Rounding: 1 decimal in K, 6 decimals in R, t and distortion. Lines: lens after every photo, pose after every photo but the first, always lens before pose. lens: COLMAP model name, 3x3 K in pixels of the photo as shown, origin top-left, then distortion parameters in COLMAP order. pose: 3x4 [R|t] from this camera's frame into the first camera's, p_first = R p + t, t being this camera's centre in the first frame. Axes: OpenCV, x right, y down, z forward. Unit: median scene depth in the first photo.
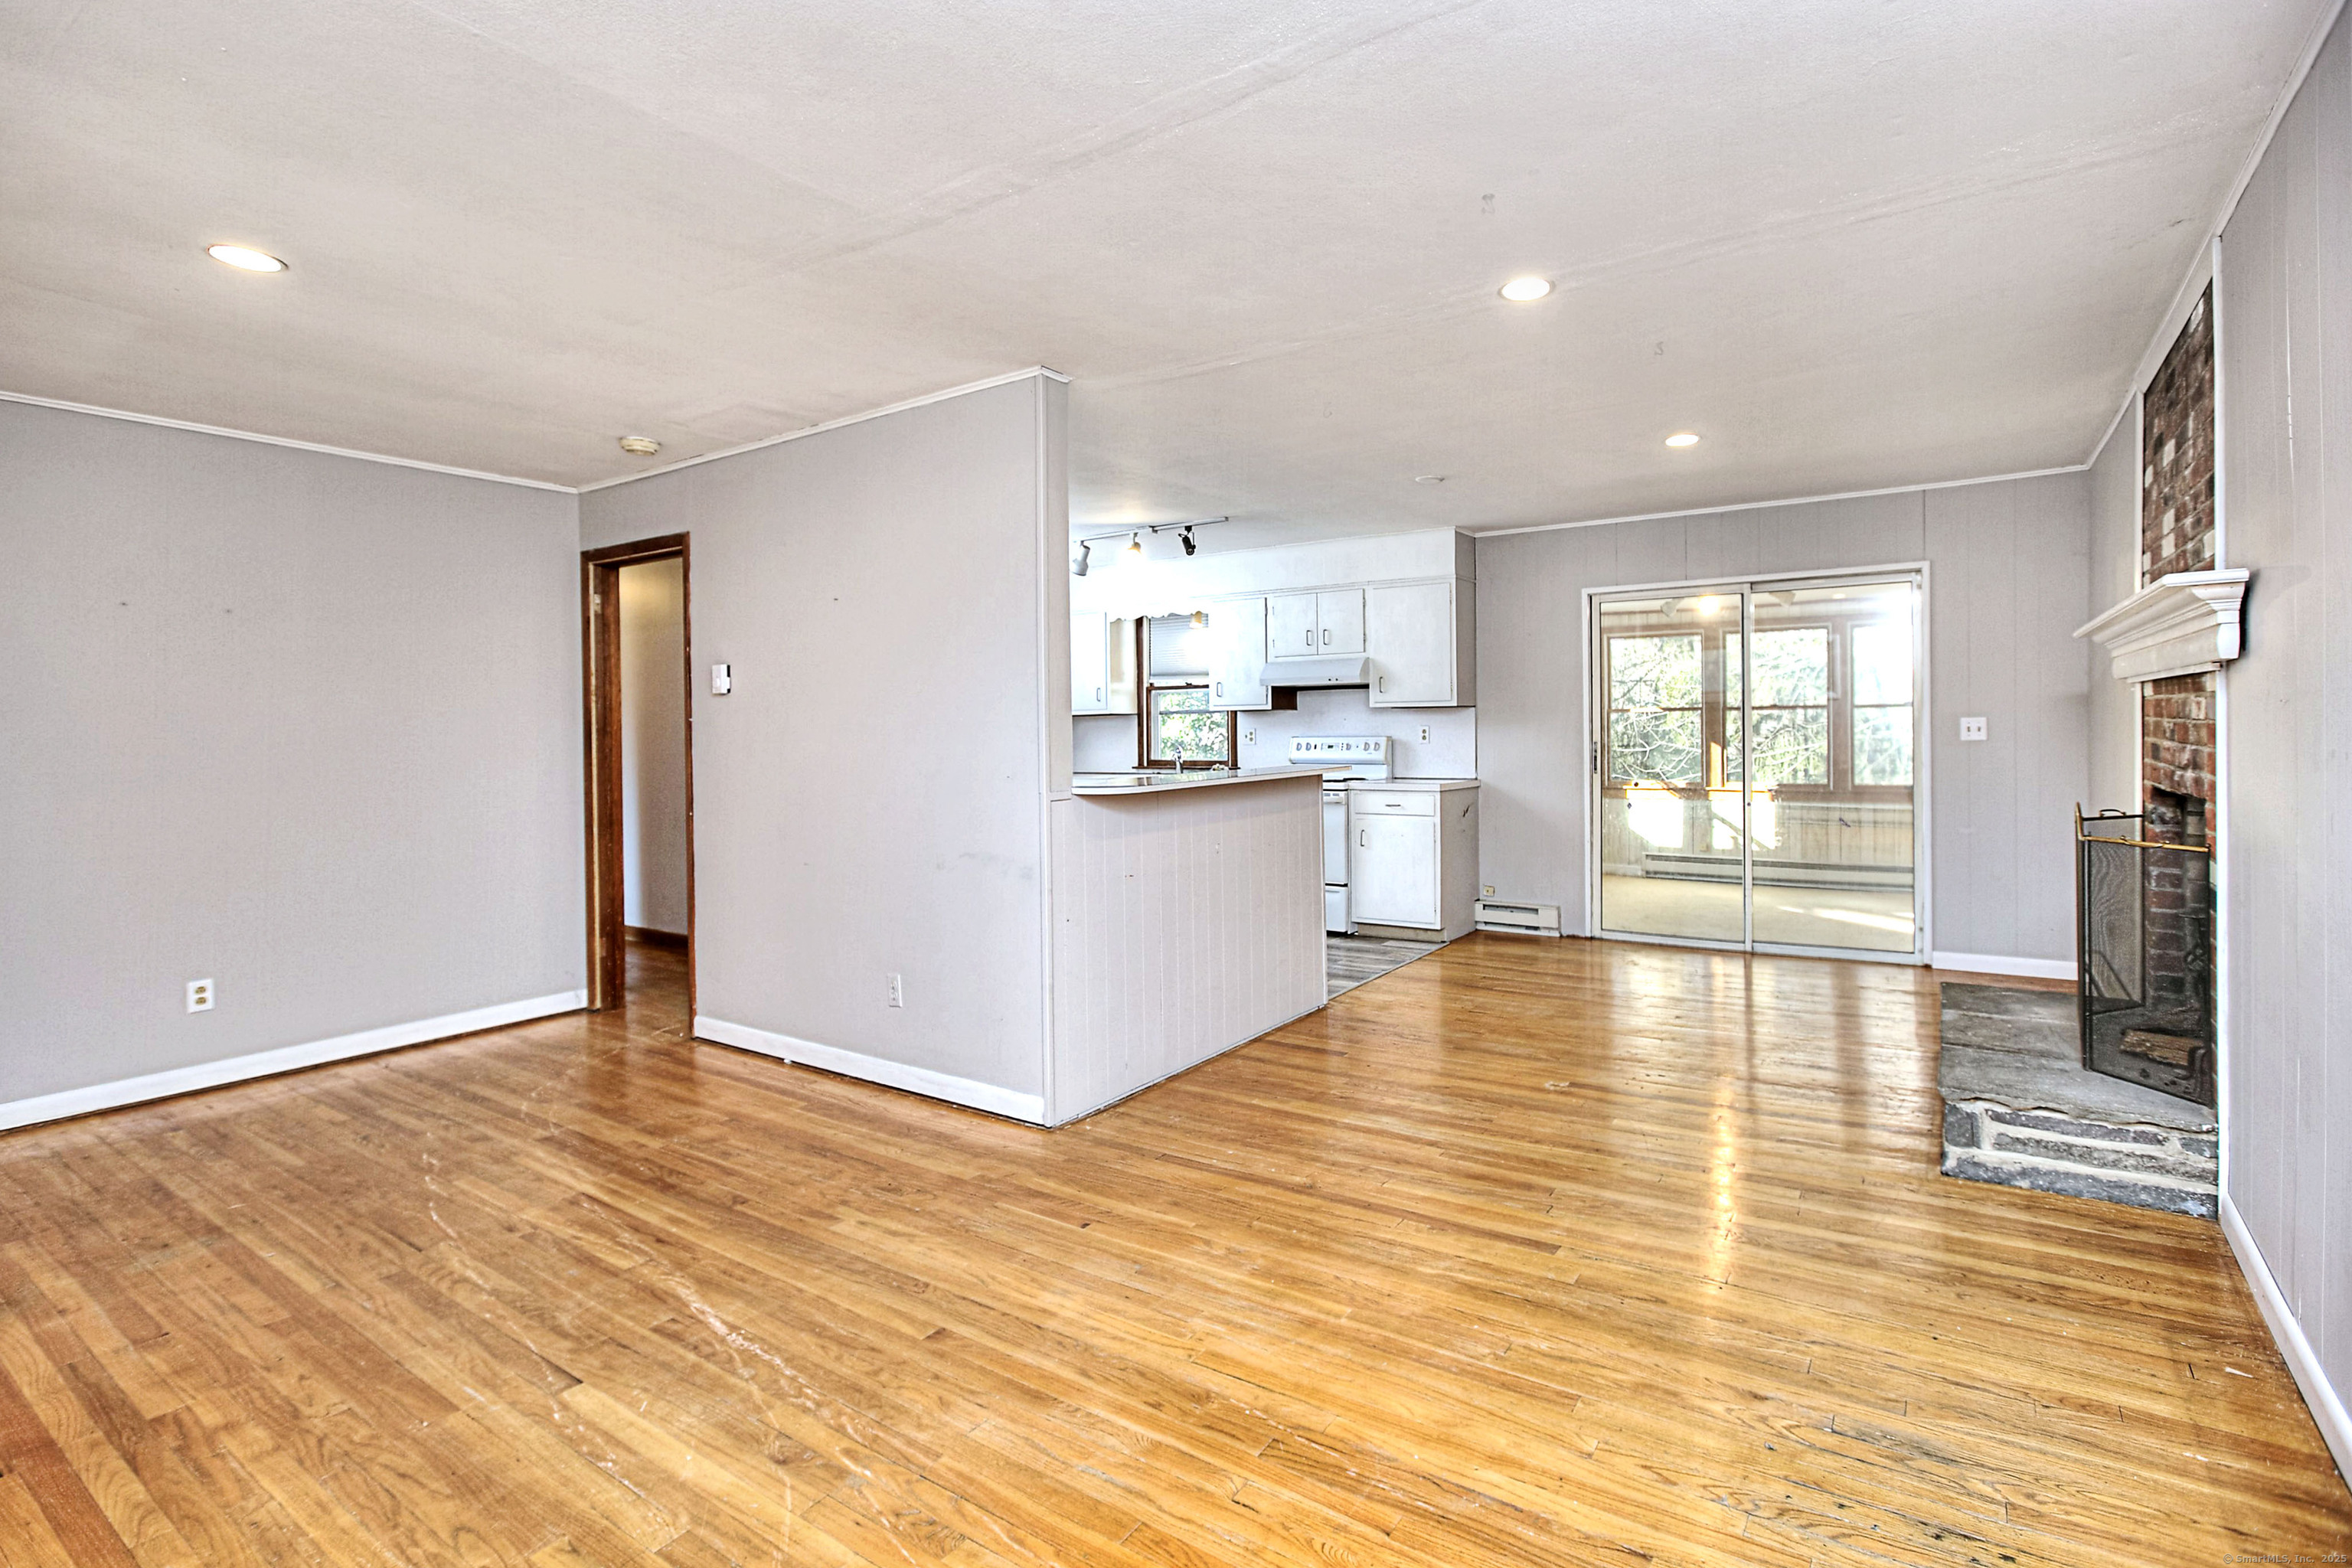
lens RADIAL K [[1068.7, 0, 1282.3], [0, 1068.7, 731.0], [0, 0, 1]] dist [-0.005384, -0.001428]
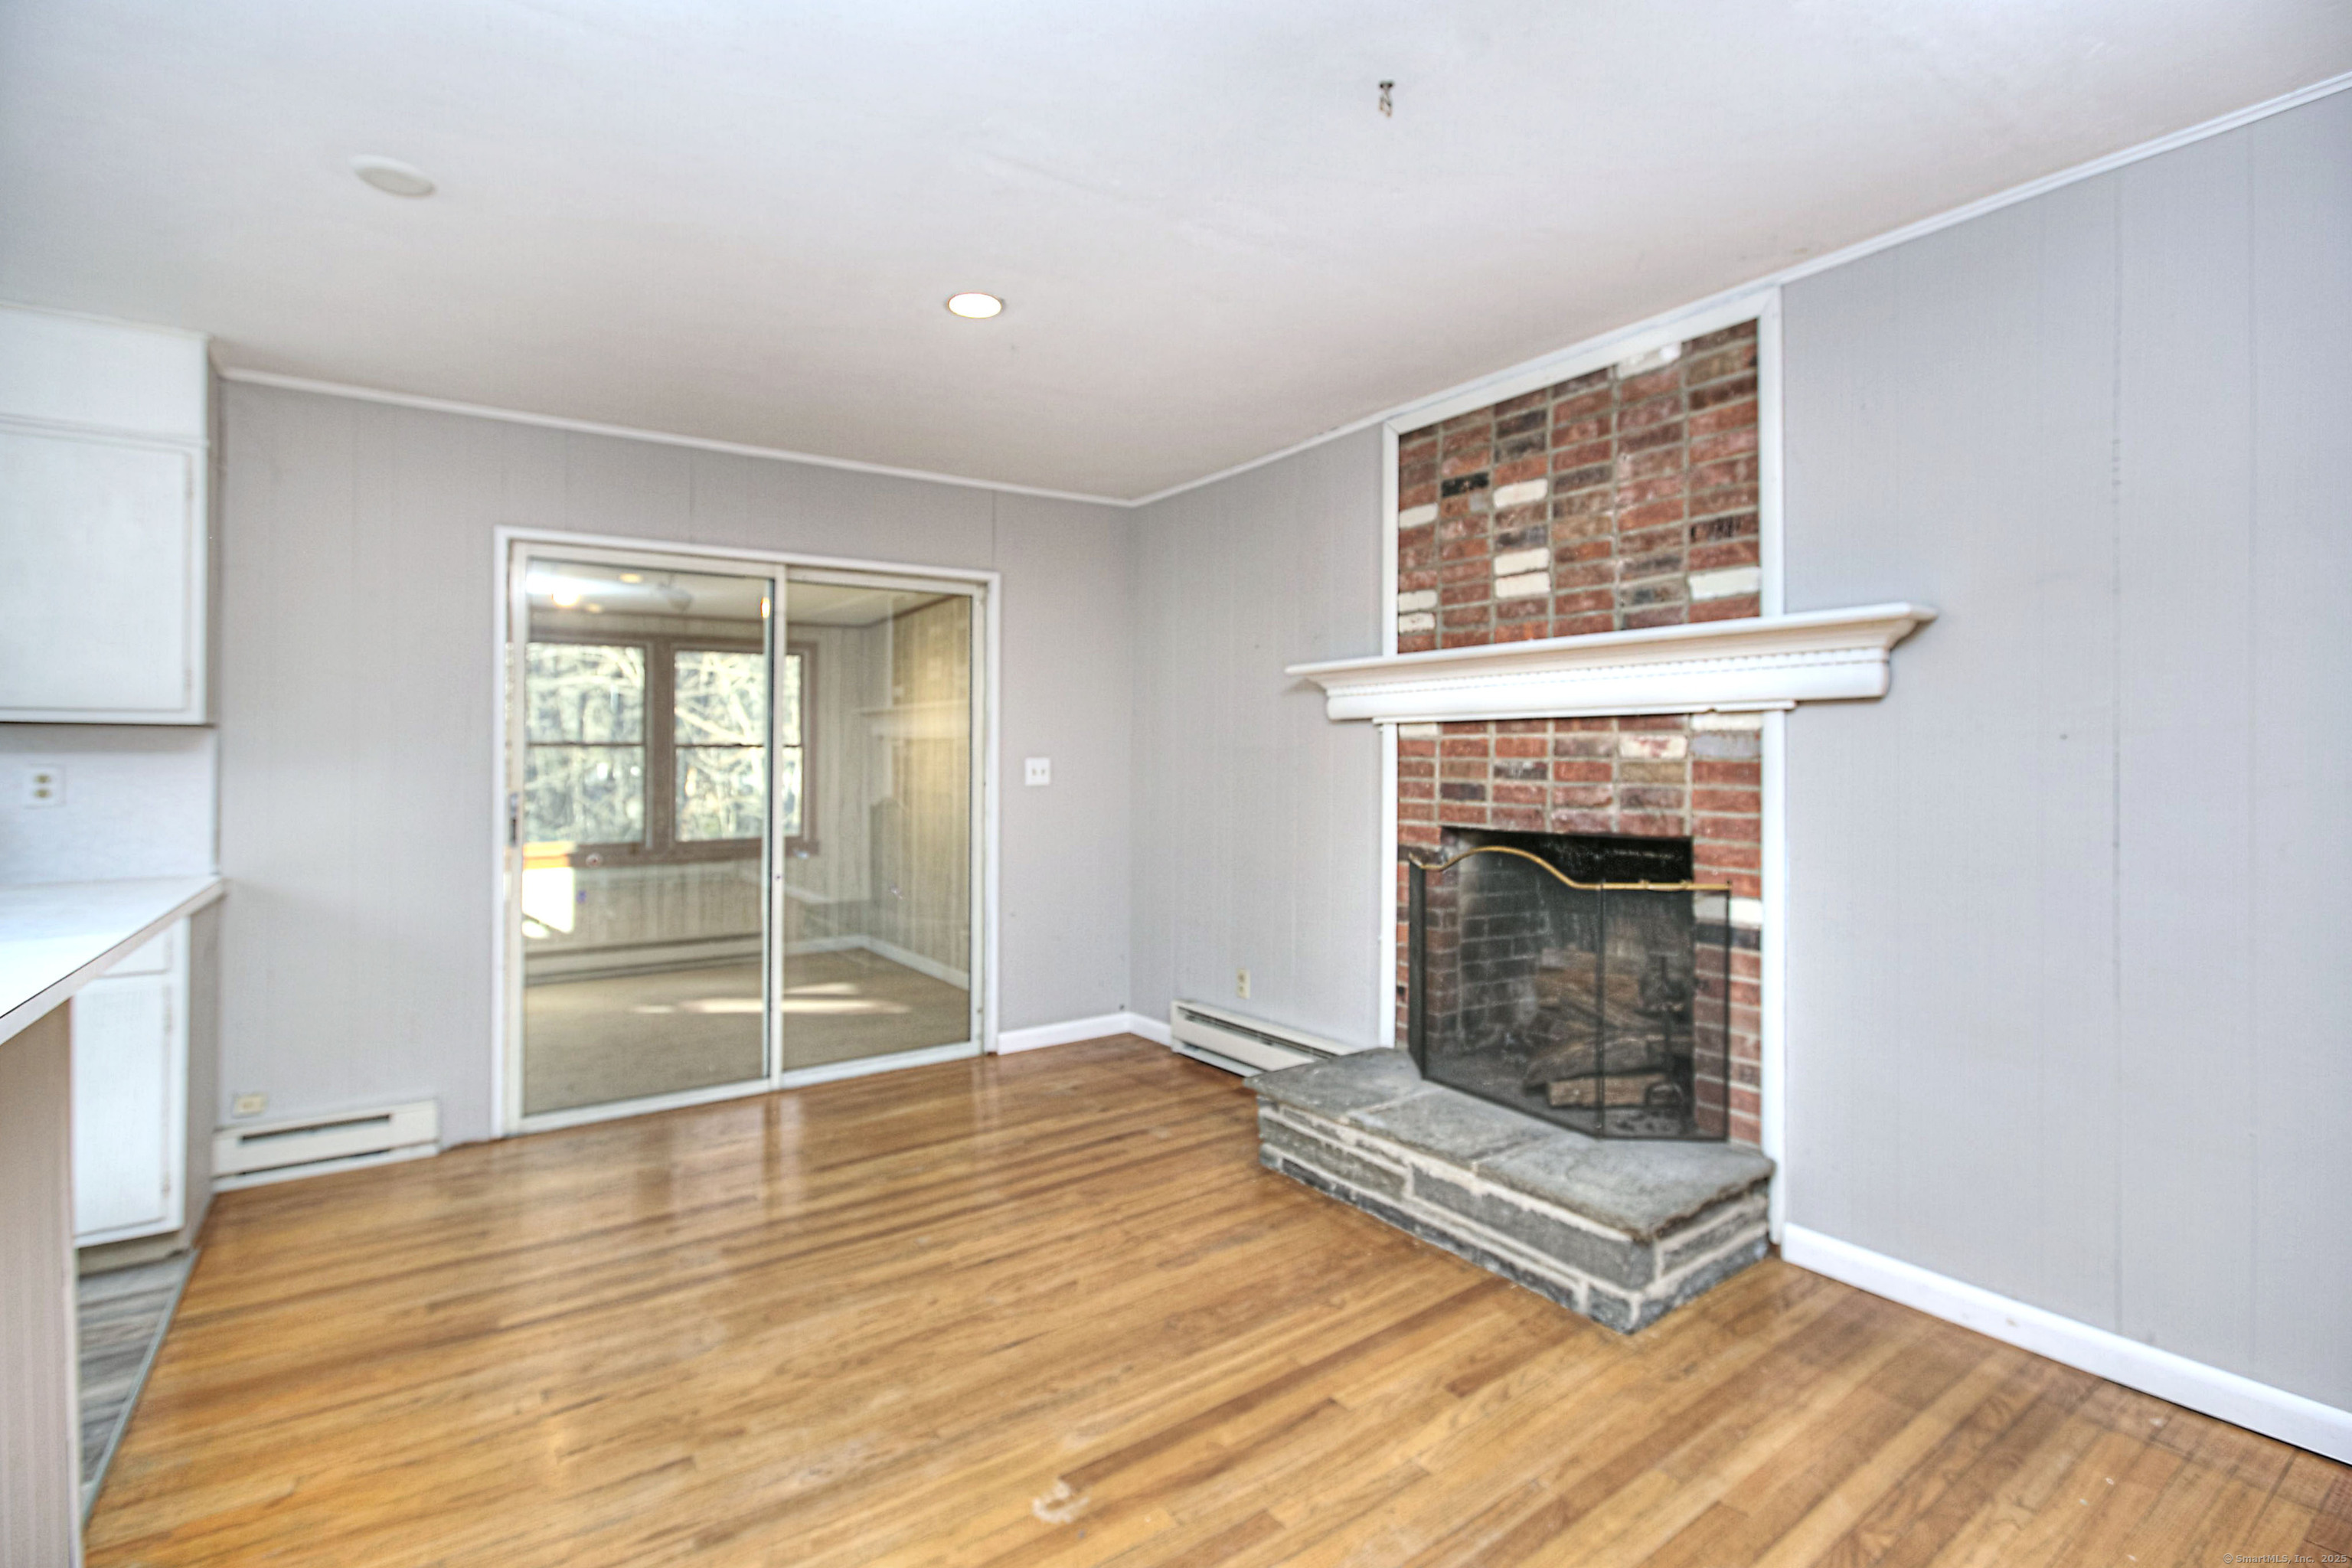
lens RADIAL K [[1068.7, 0, 1176.9], [0, 1068.7, 764.2], [0, 0, 1]] dist [-0.005384, -0.001428]
pose [[0.377436, 0.005187, 0.926021, -0.259142], [0.006153, 0.999948, -0.008109, -0.000400], [-0.926015, 0.008758, 0.377385, 1.094222]]
